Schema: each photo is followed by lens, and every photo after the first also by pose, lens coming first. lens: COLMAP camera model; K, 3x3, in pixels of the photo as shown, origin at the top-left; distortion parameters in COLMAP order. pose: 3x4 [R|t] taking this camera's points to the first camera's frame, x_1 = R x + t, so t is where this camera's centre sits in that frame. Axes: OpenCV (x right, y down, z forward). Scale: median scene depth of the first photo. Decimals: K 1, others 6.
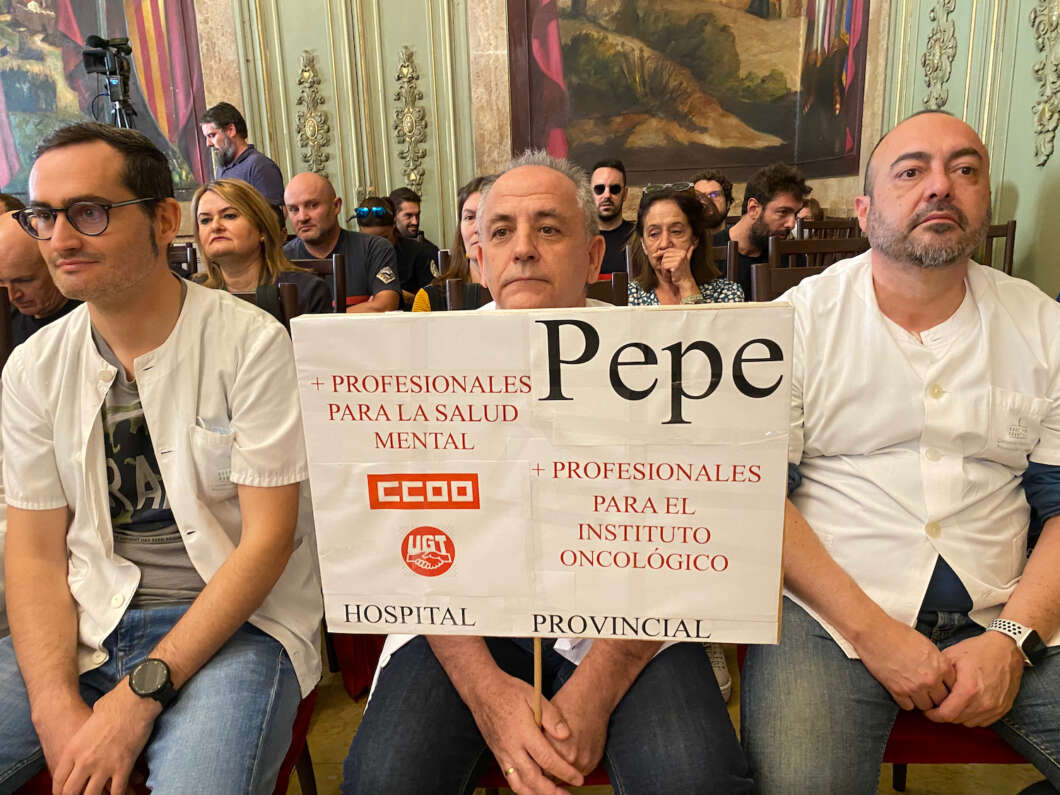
lens RADIAL K [[800.0, 0, 530.0], [0, 800.0, 397.5], [0, 0, 1]] dist [0.001071, 0.000500]
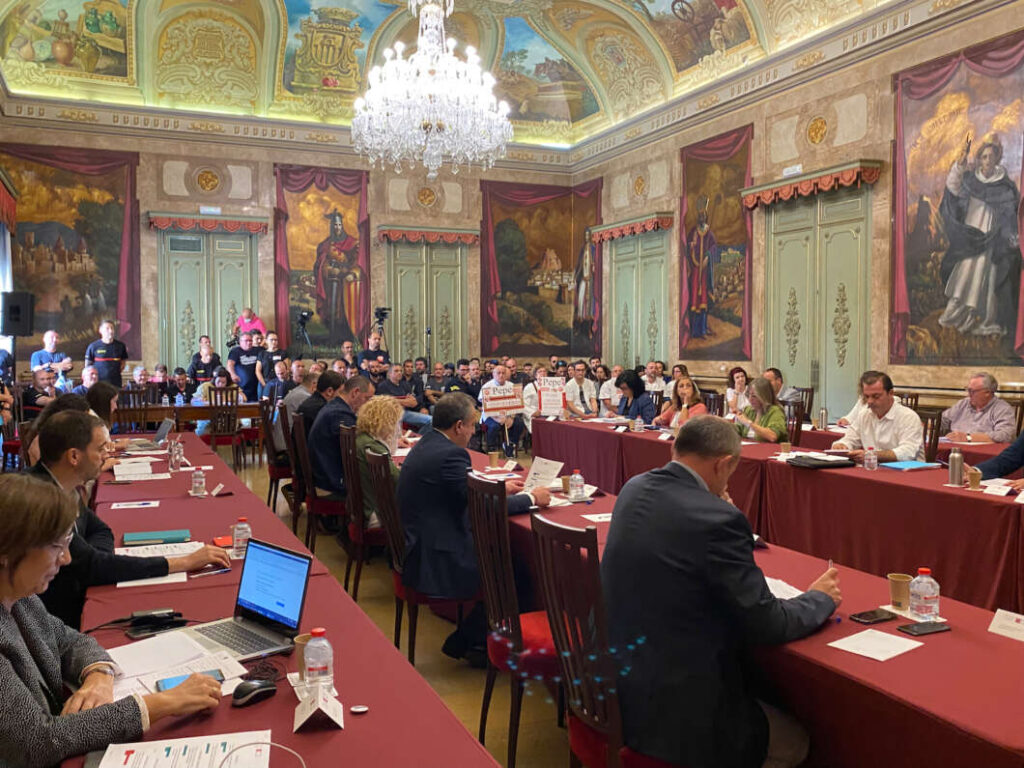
lens RADIAL K [[879.7, 0, 512.0], [0, 879.7, 384.0], [0, 0, 1]] dist [0.012197, 0.001493]
pose [[0.900387, 0.011290, 0.434944, -1.247501], [0.074396, 0.980946, -0.179471, 0.378601], [-0.428683, 0.193952, 0.882391, -1.692478]]
